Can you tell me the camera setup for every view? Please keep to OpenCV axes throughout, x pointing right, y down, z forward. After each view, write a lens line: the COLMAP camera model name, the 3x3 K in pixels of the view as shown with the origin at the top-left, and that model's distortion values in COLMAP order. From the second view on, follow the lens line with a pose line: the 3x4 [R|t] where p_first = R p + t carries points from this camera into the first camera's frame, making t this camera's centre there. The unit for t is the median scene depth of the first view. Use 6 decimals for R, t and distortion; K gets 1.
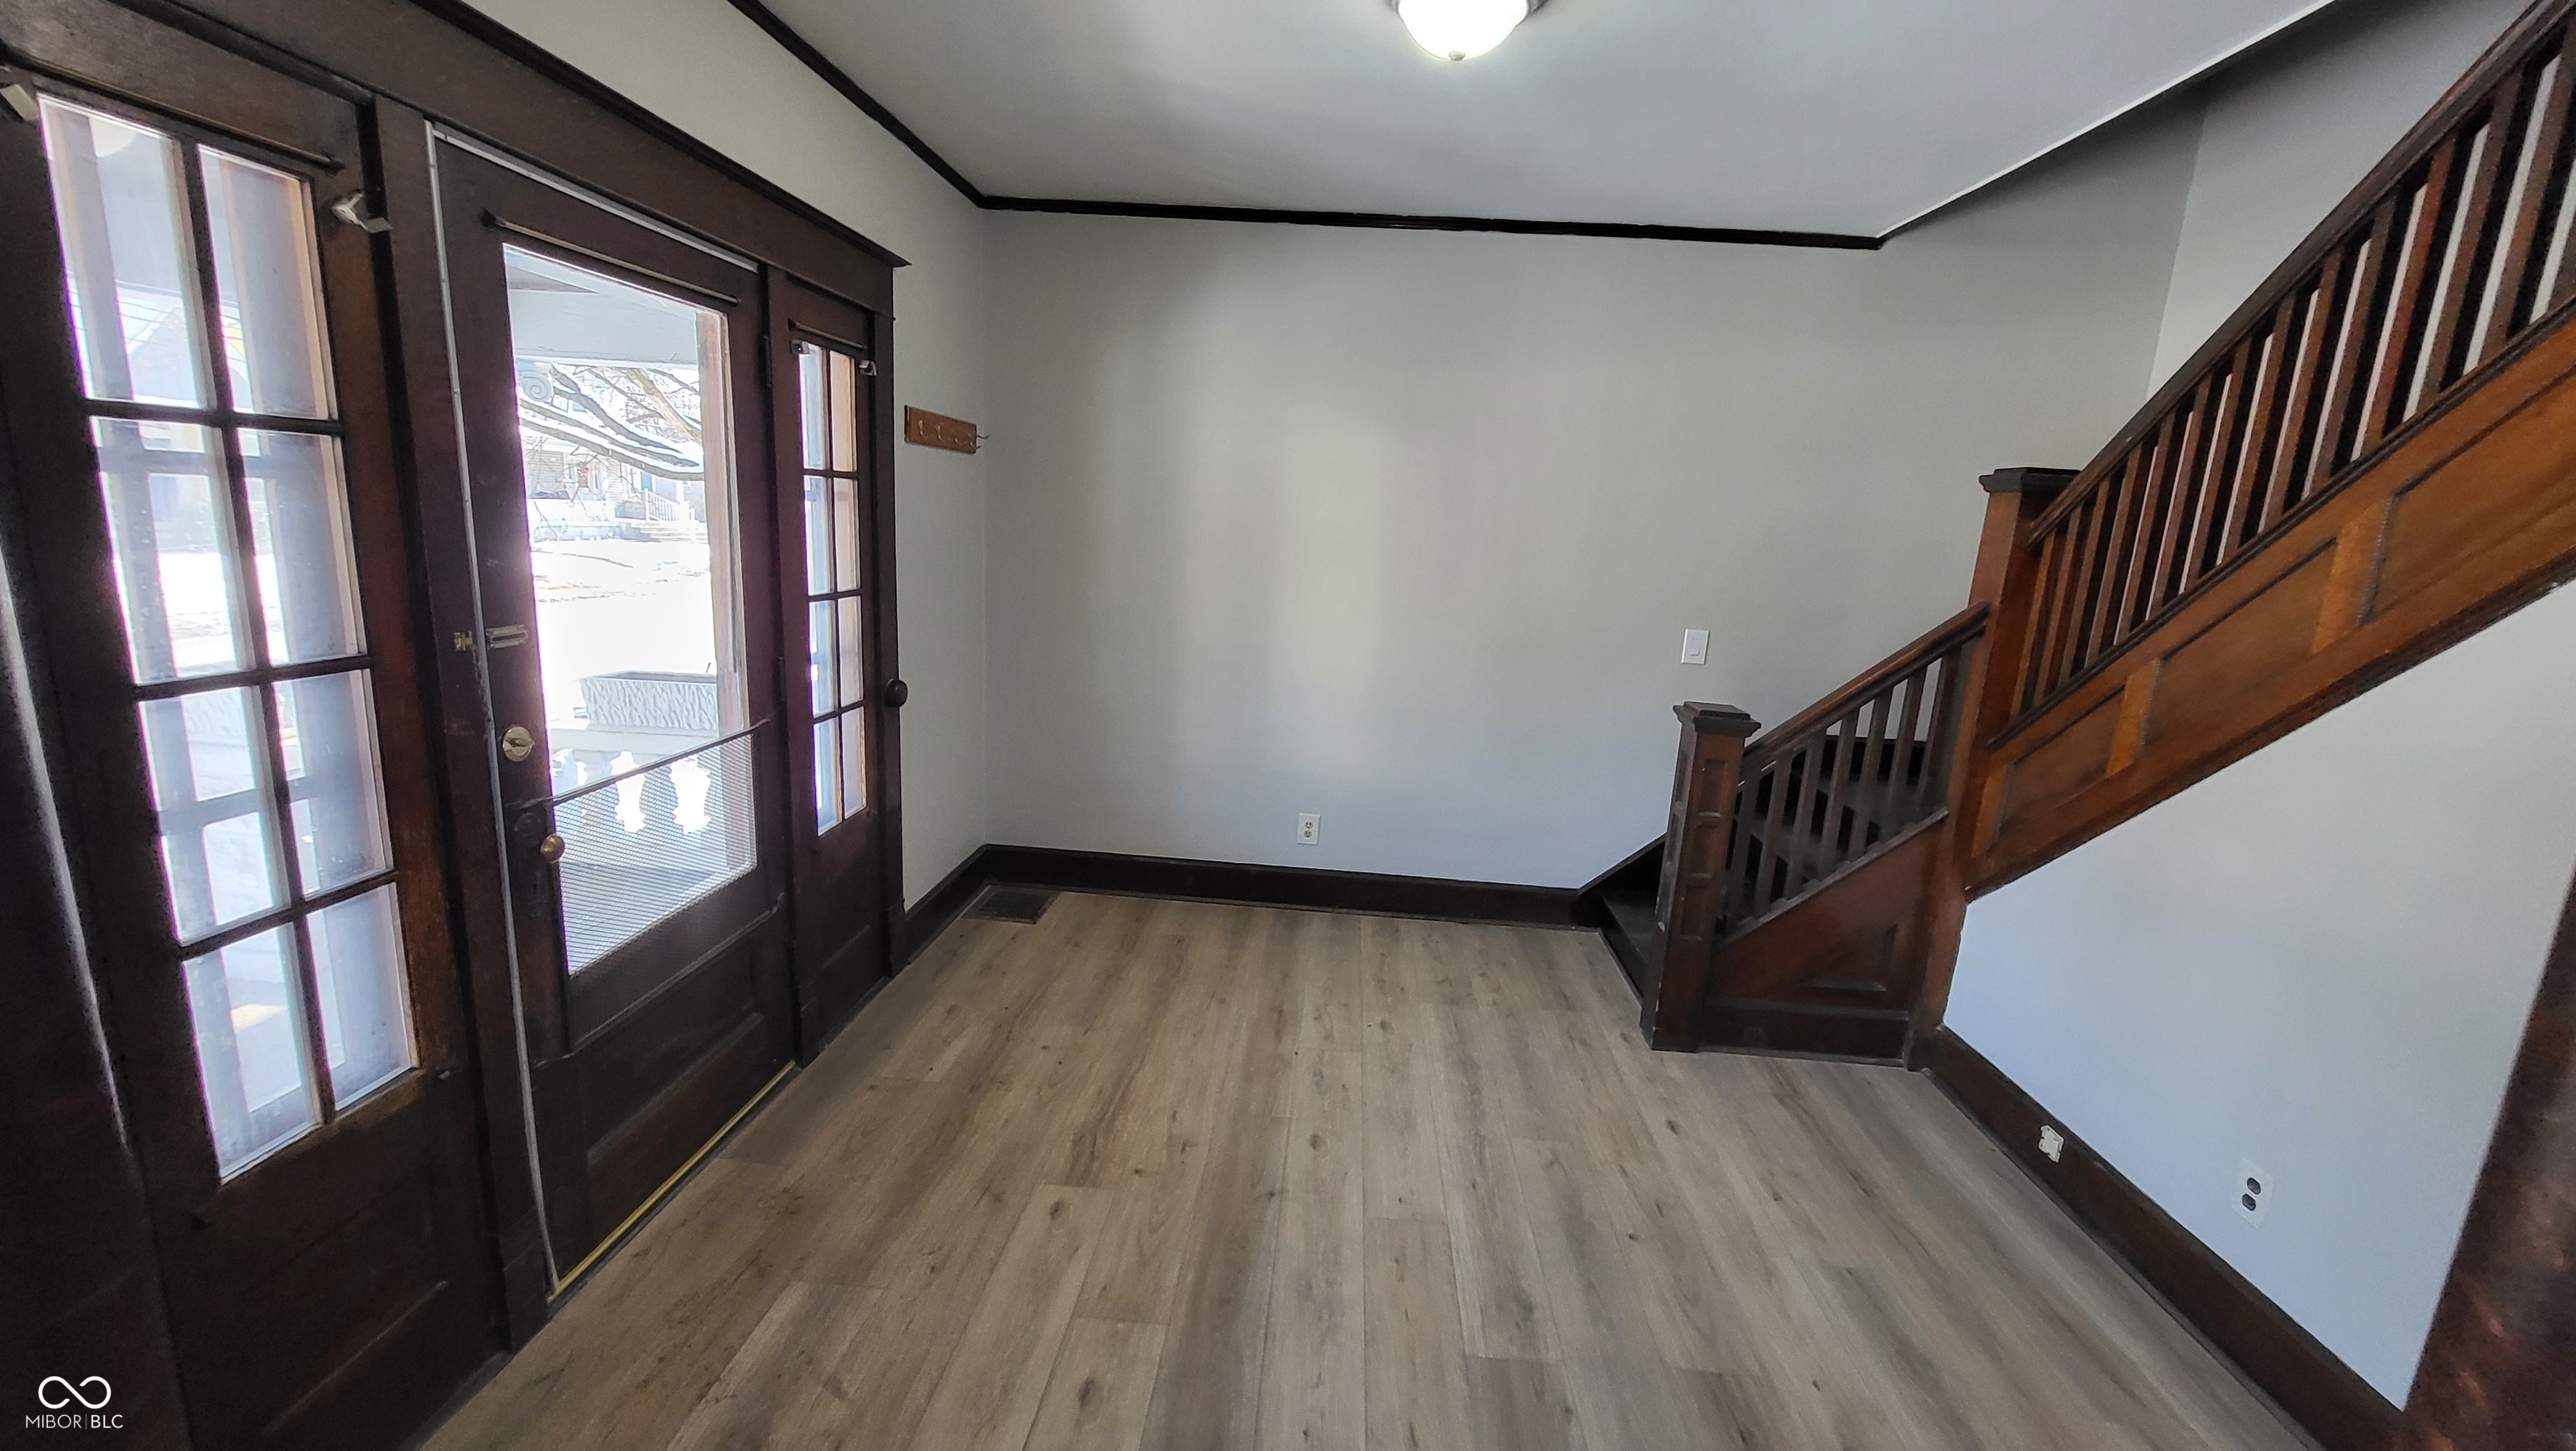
lens RADIAL K [[1014.7, 0, 1290.0], [0, 1014.7, 714.2], [0, 0, 1]] dist [0.001888, -0.000117]
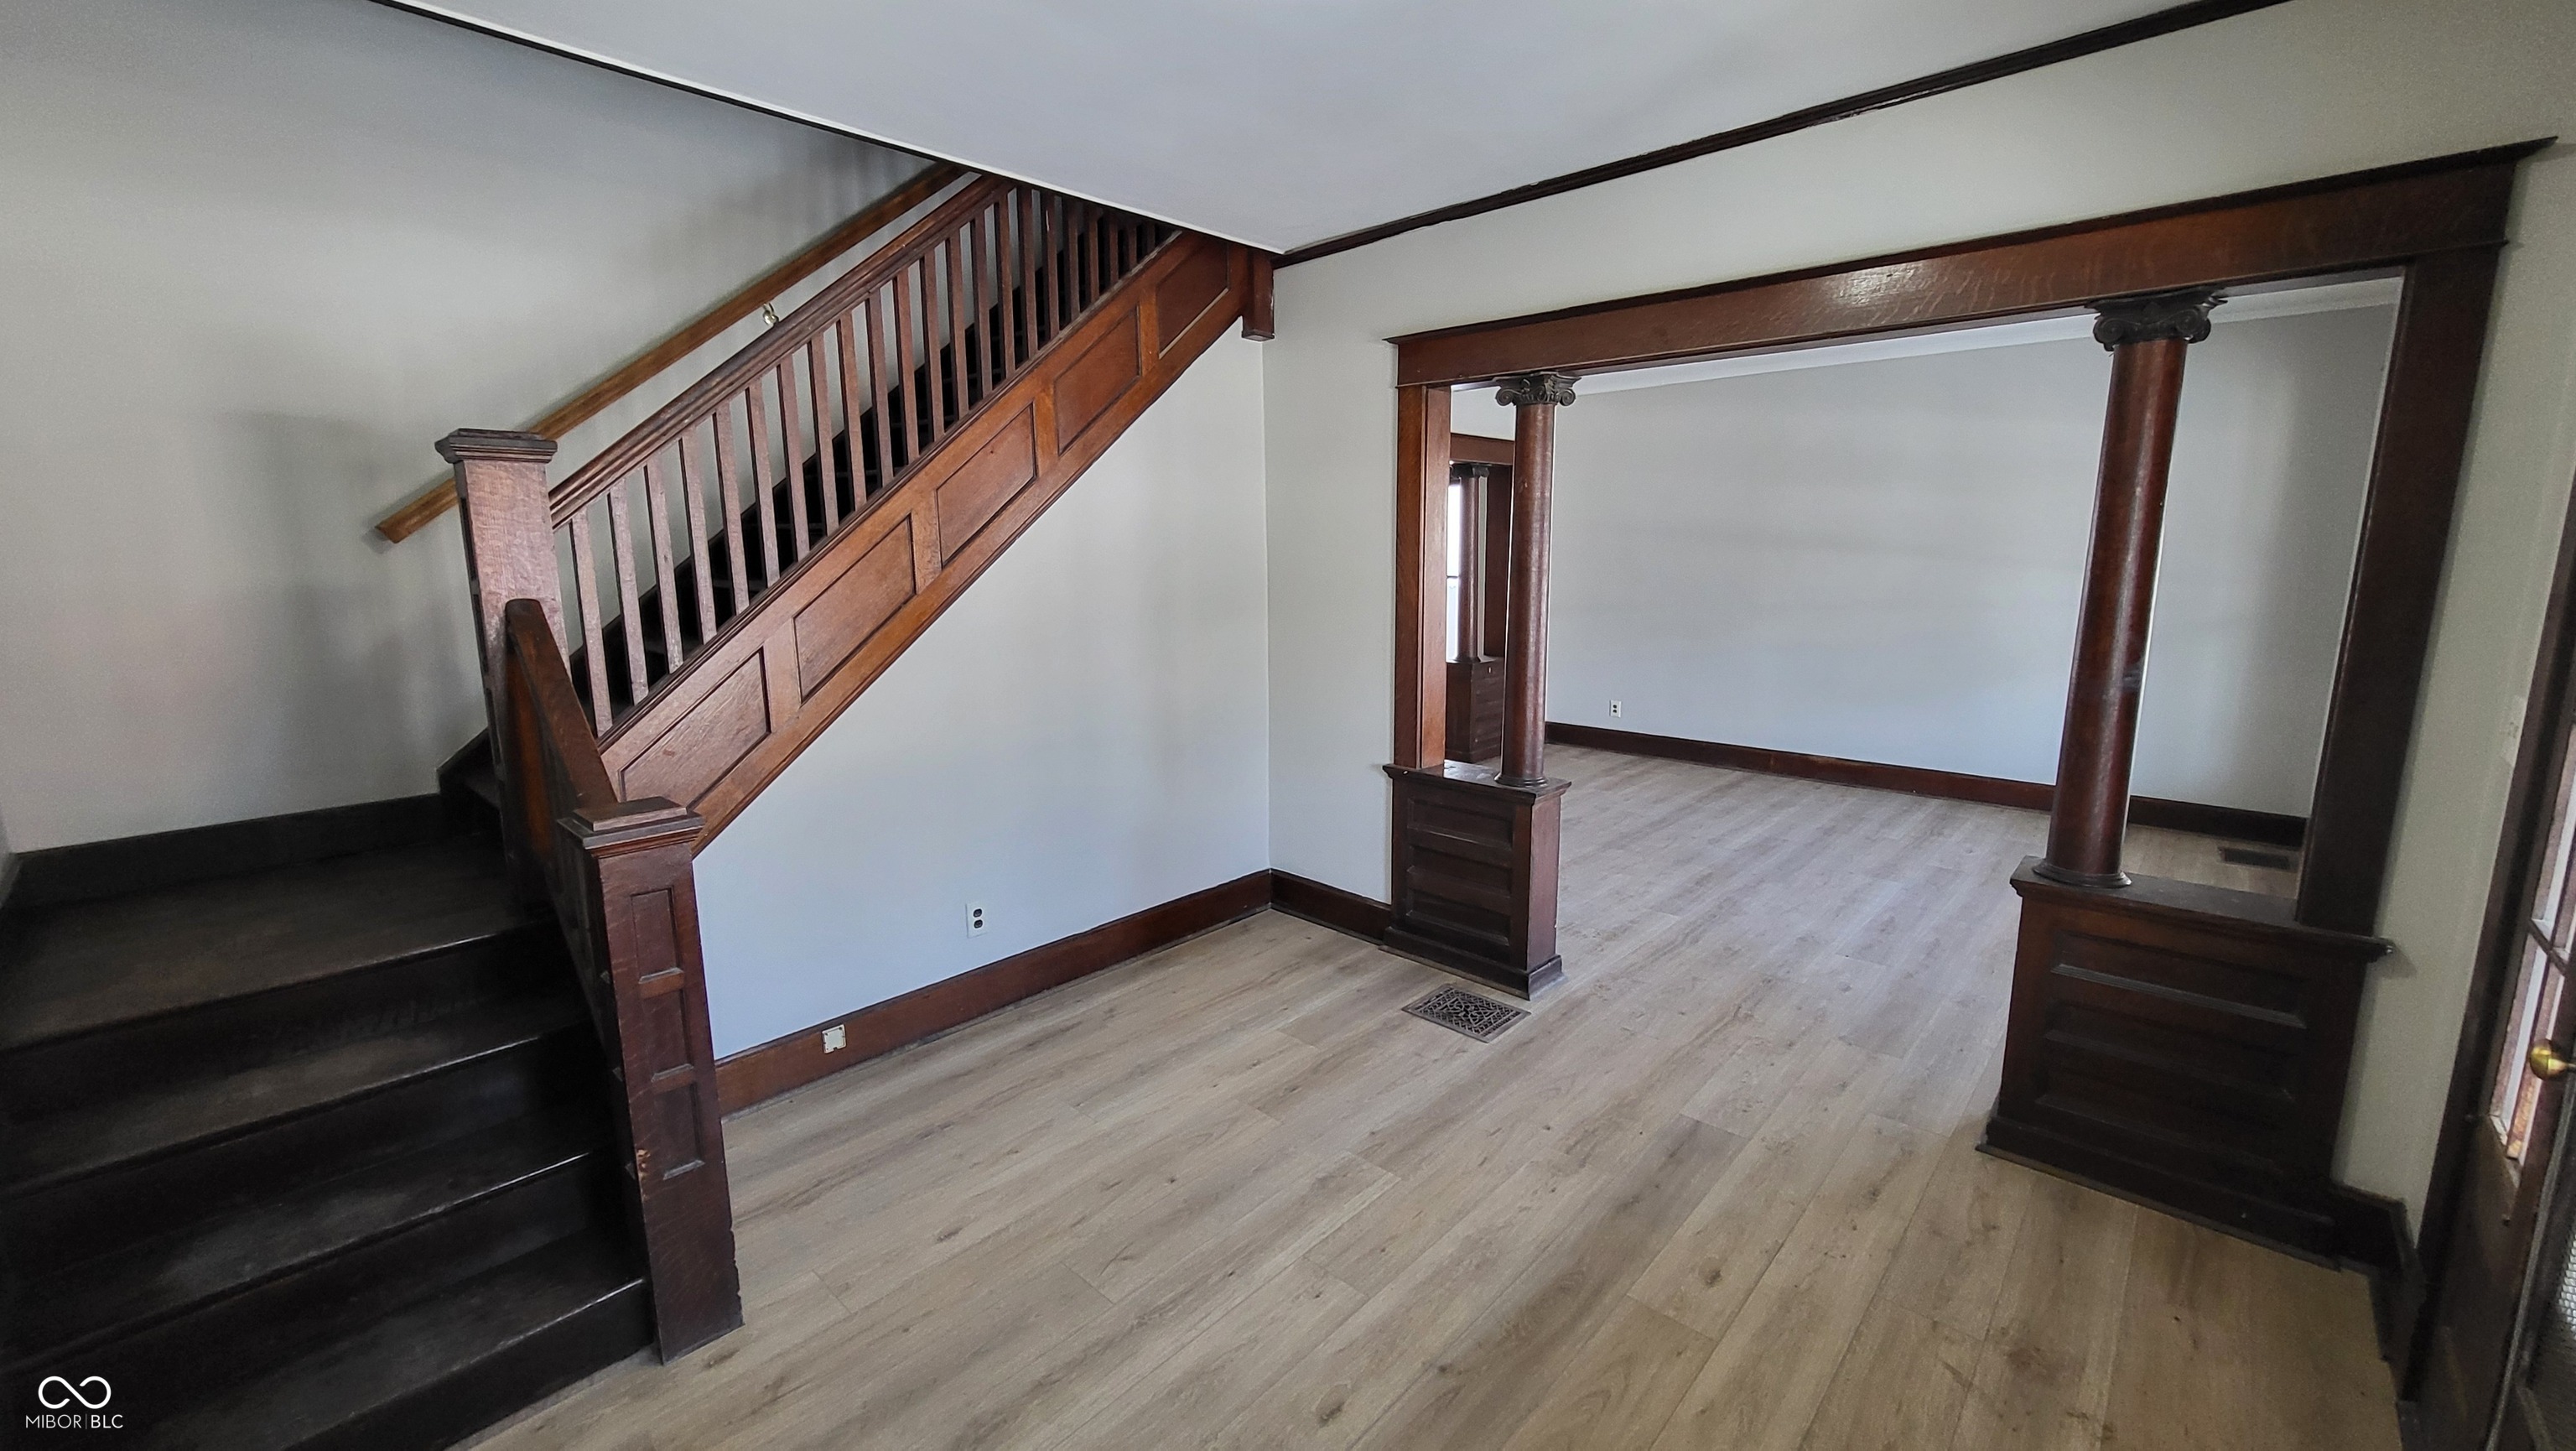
lens RADIAL K [[1014.7, 0, 1290.0], [0, 1014.7, 714.2], [0, 0, 1]] dist [0.001888, -0.000117]
pose [[-0.771525, -0.158096, 0.616242, -0.372711], [0.089245, 0.932159, 0.350876, -0.340633], [-0.629908, 0.325706, -0.705075, 1.616640]]
